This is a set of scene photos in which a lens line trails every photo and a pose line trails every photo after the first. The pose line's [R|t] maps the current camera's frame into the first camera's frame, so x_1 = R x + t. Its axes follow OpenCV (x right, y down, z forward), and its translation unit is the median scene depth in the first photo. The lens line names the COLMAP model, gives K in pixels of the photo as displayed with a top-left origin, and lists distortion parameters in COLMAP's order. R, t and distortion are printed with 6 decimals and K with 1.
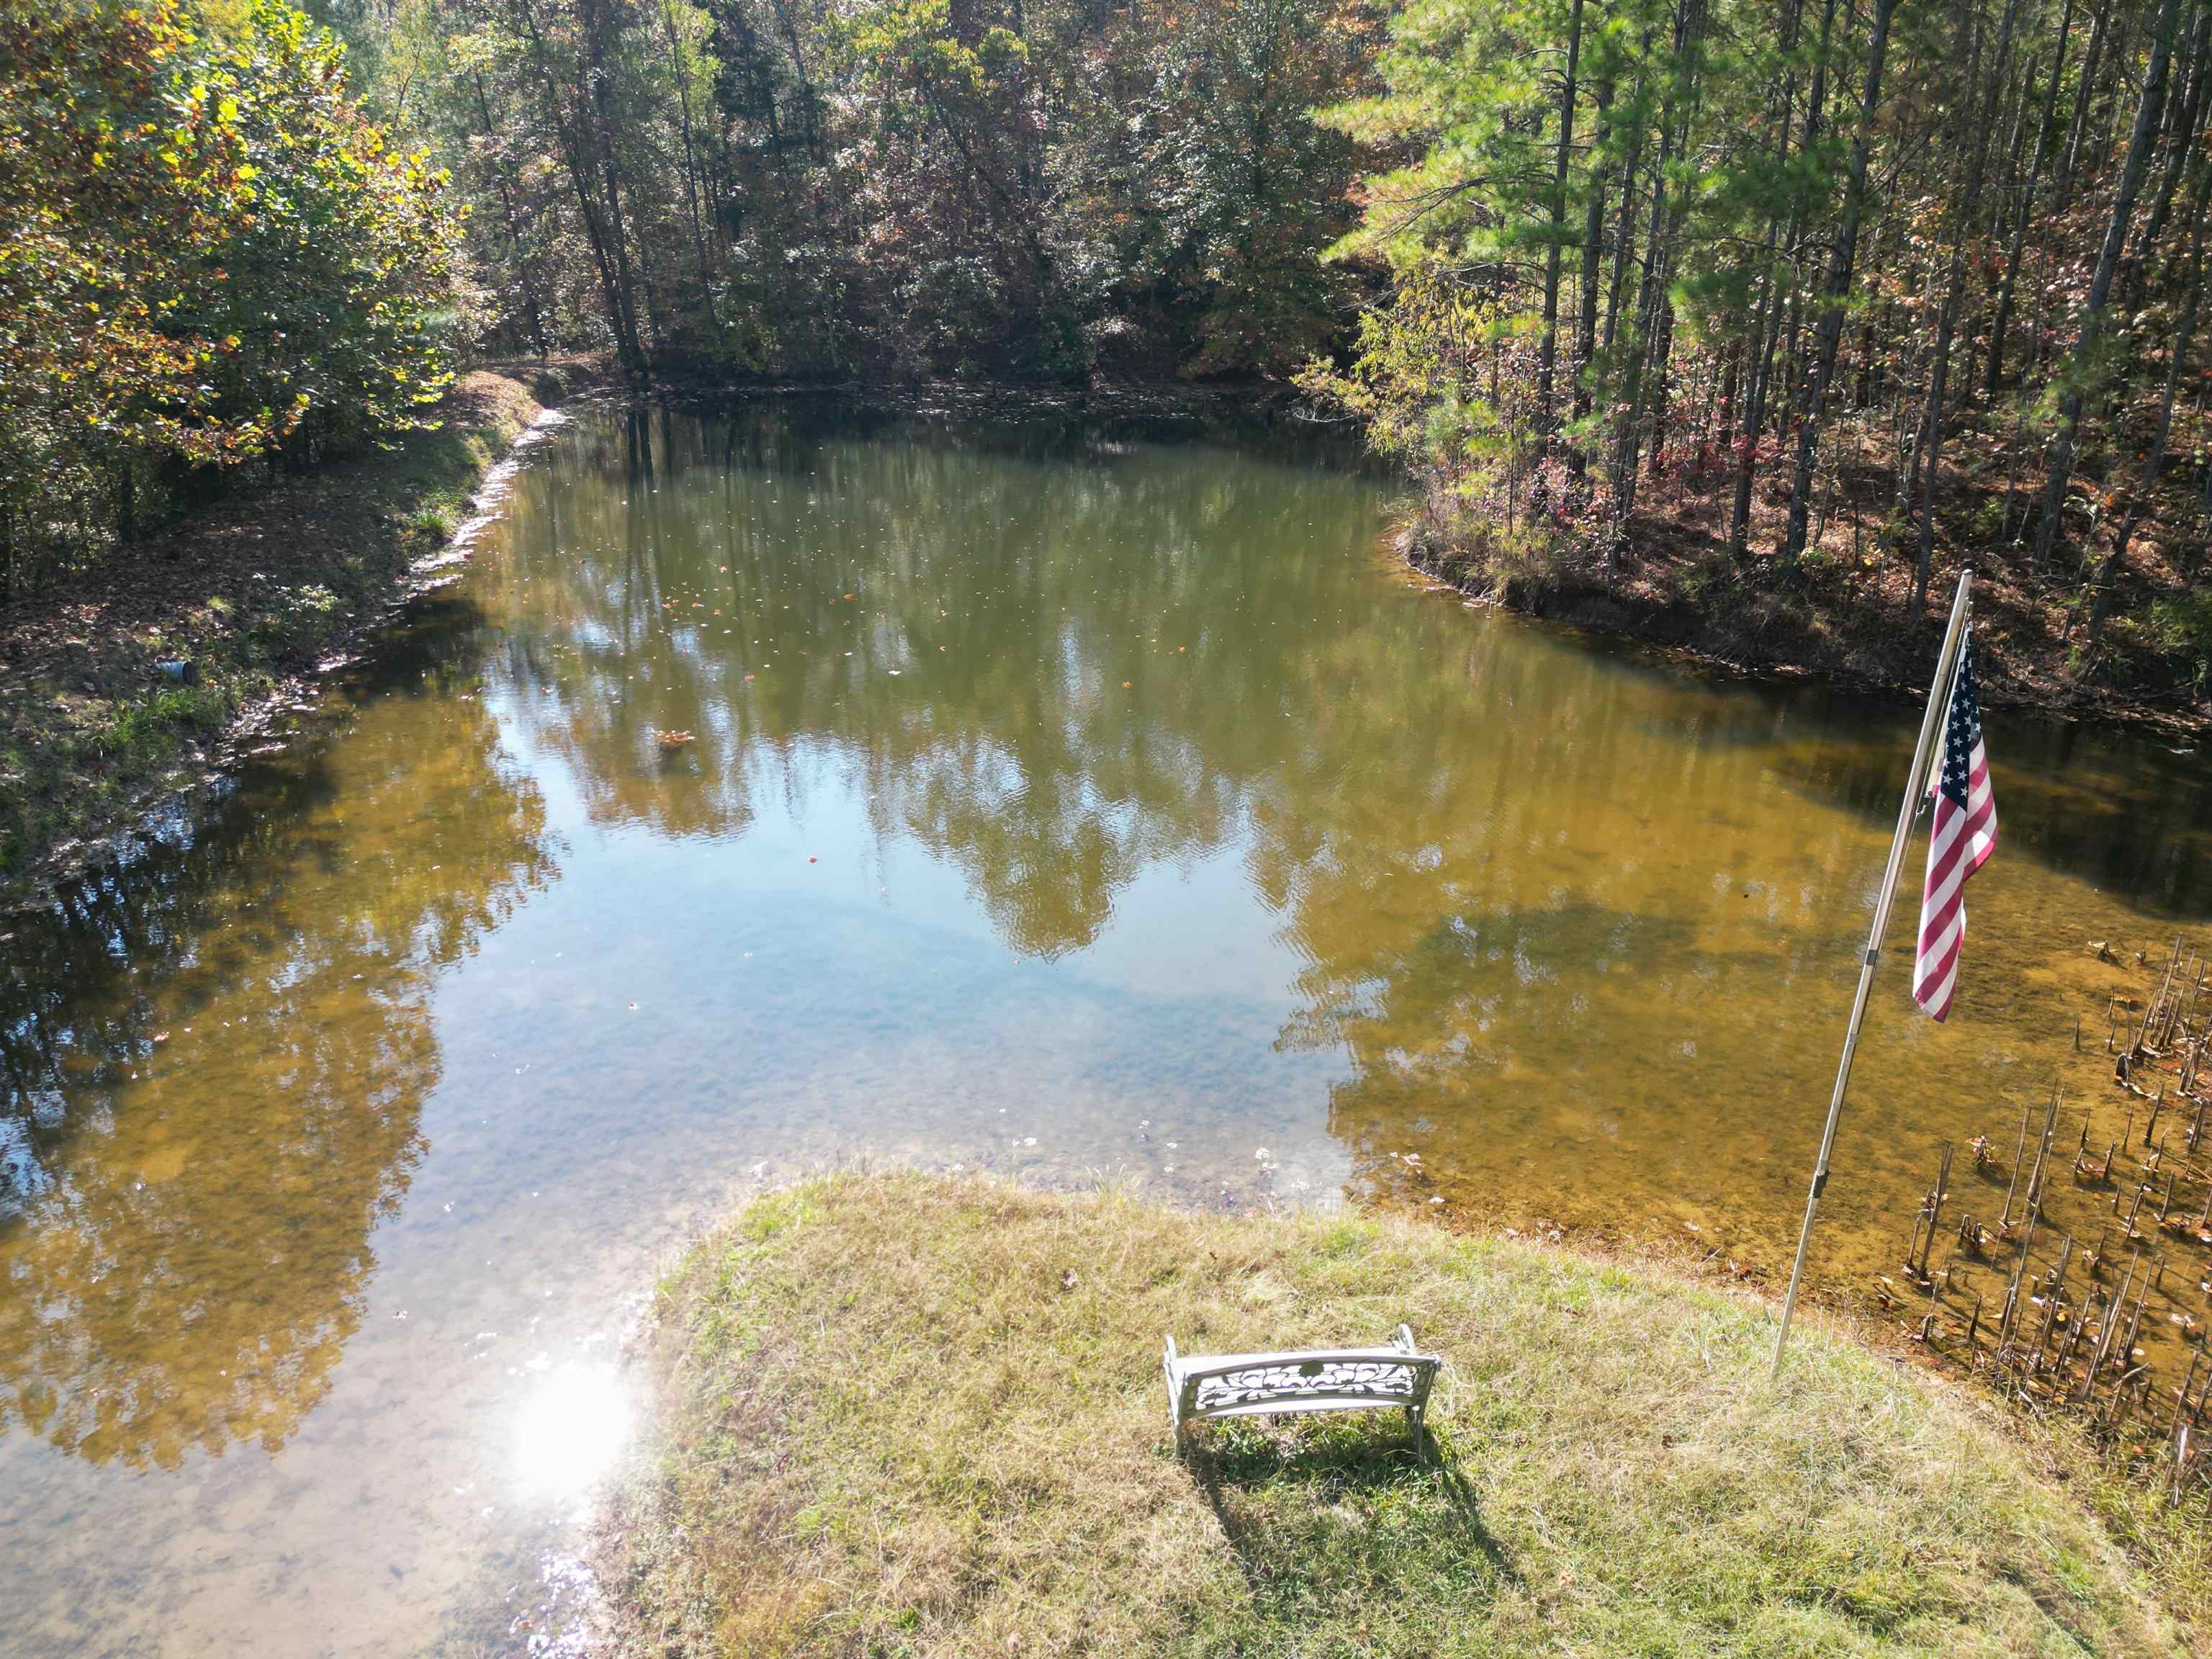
lens RADIAL K [[1530.7, 0, 1108.8], [0, 1530.7, 831.0], [0, 0, 1]] dist [0.017385, -0.002430]
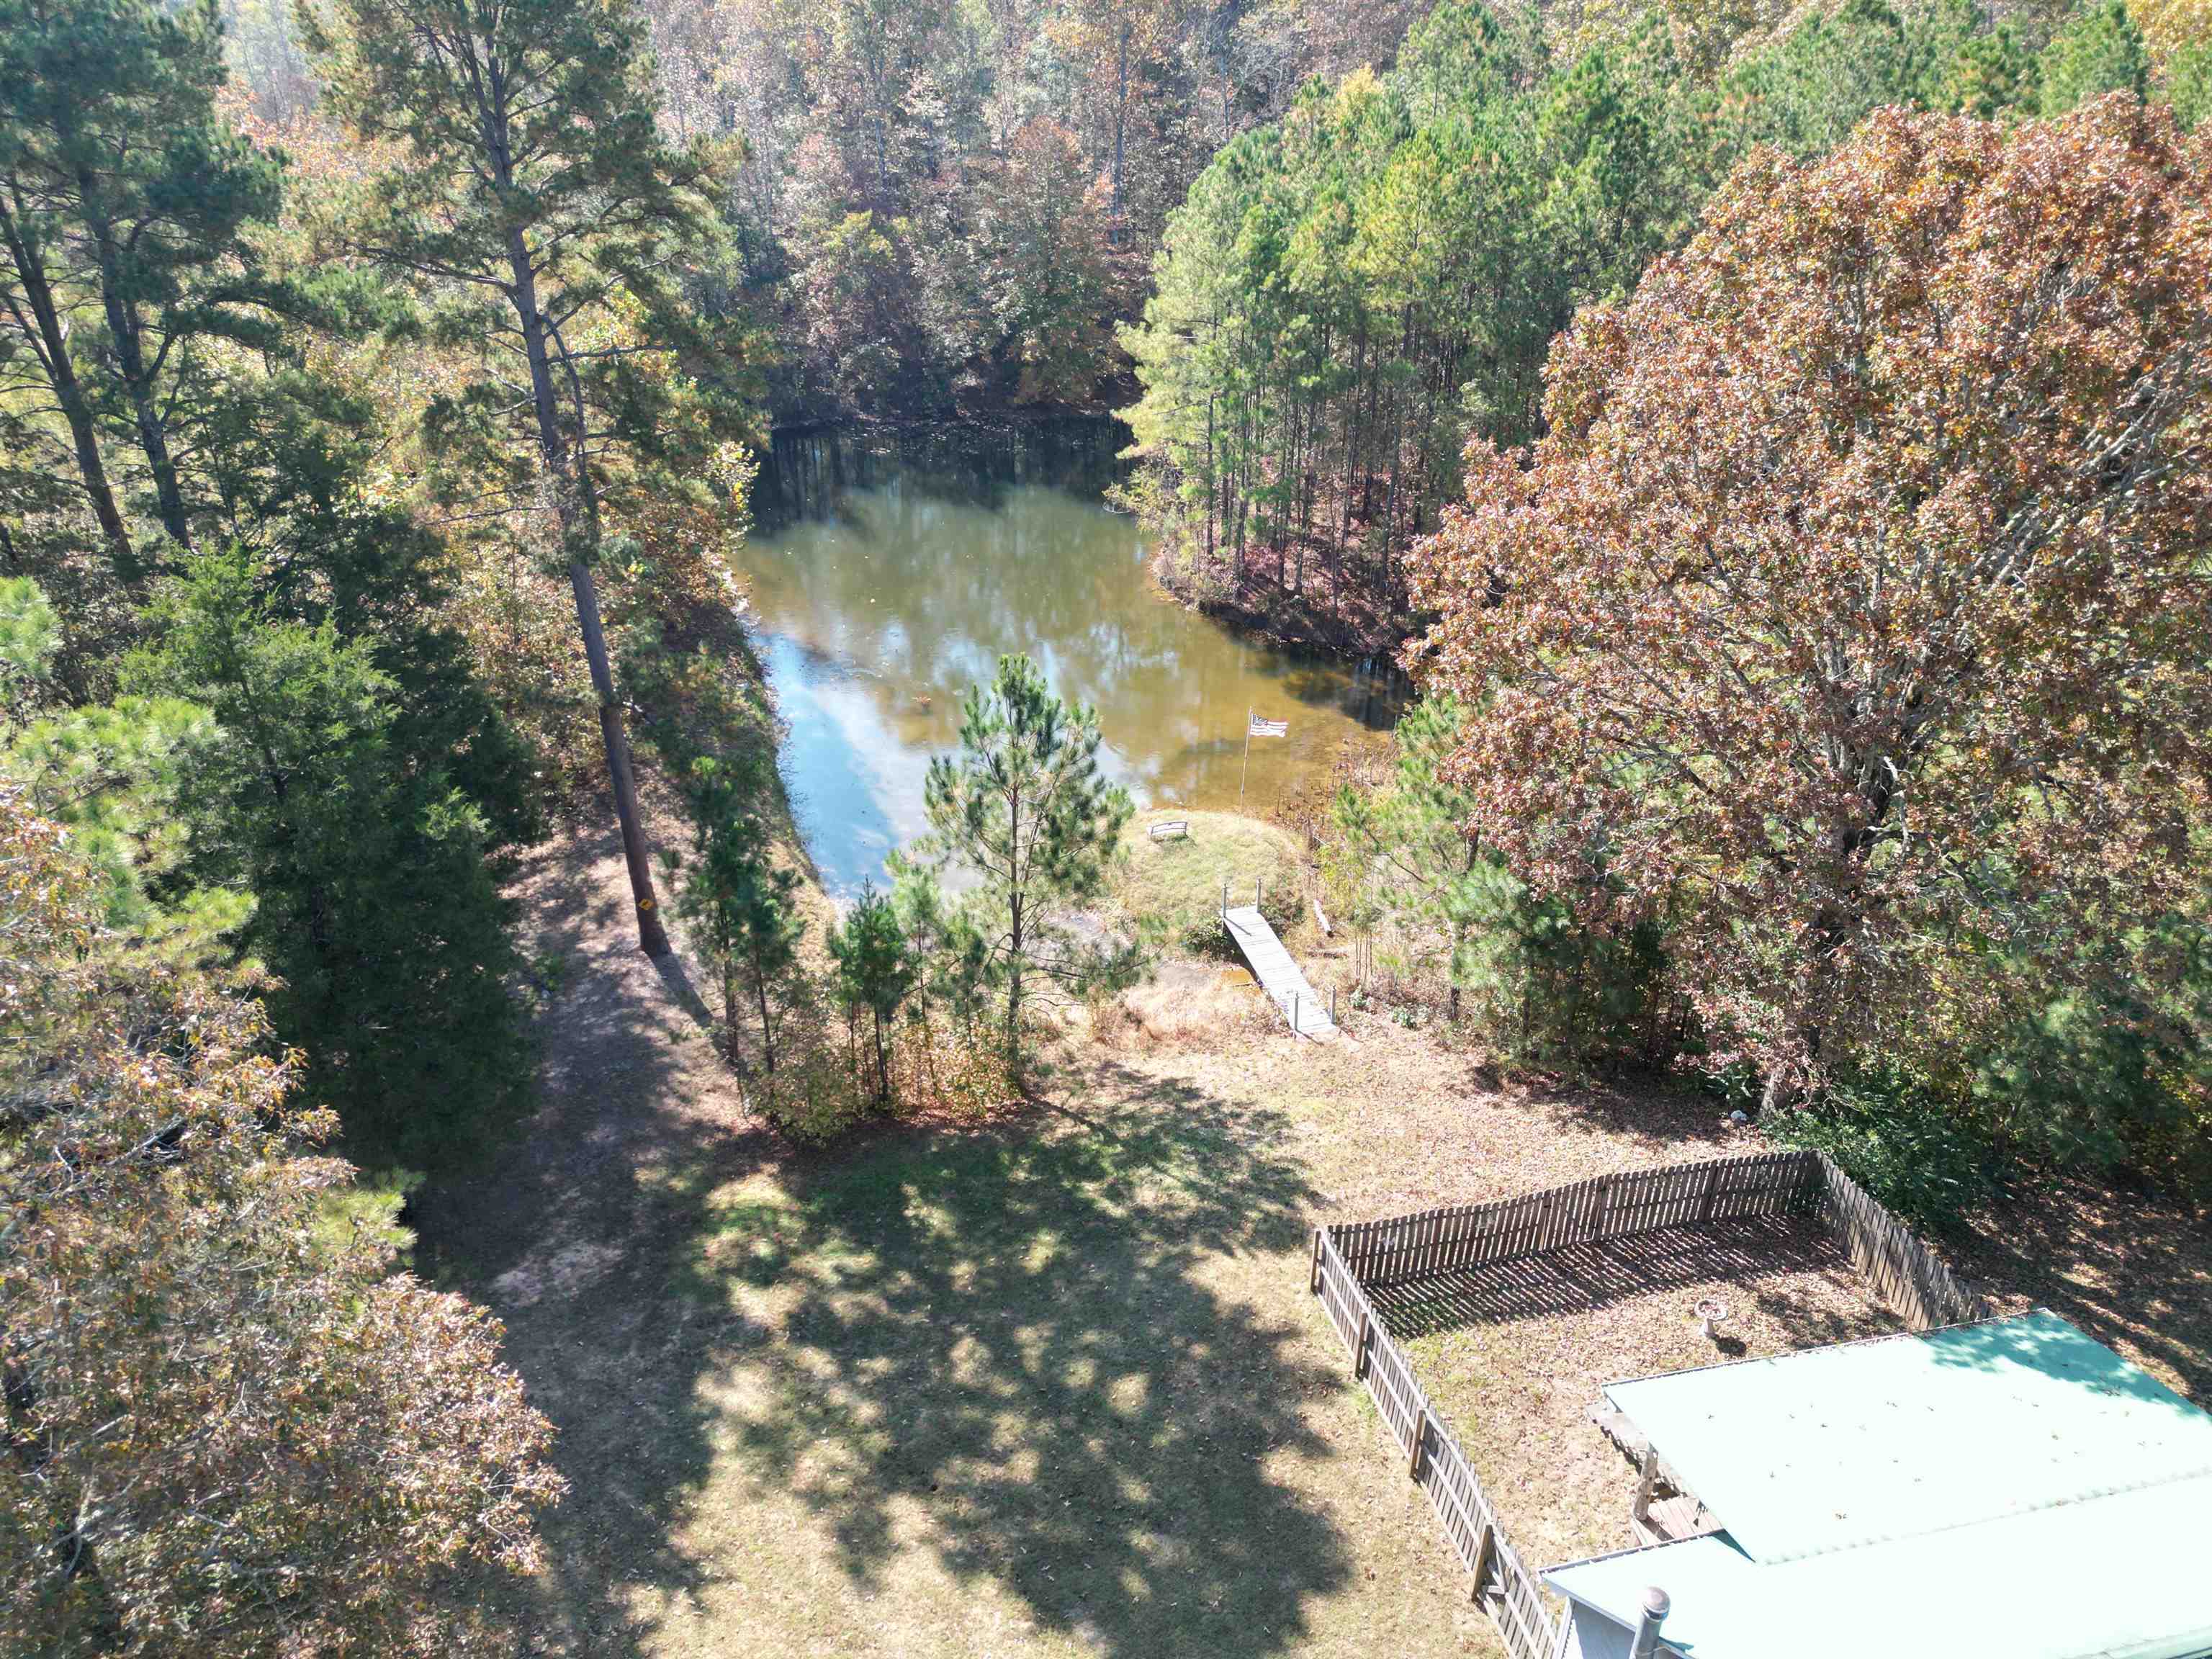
lens RADIAL K [[1530.7, 0, 1112.7], [0, 1530.7, 831.8], [0, 0, 1]] dist [0.017385, -0.002430]
pose [[0.982396, -0.090033, 0.163685, -0.272779], [0.064914, 0.986122, 0.152807, -0.147674], [-0.175171, -0.139492, 0.974606, -1.234497]]
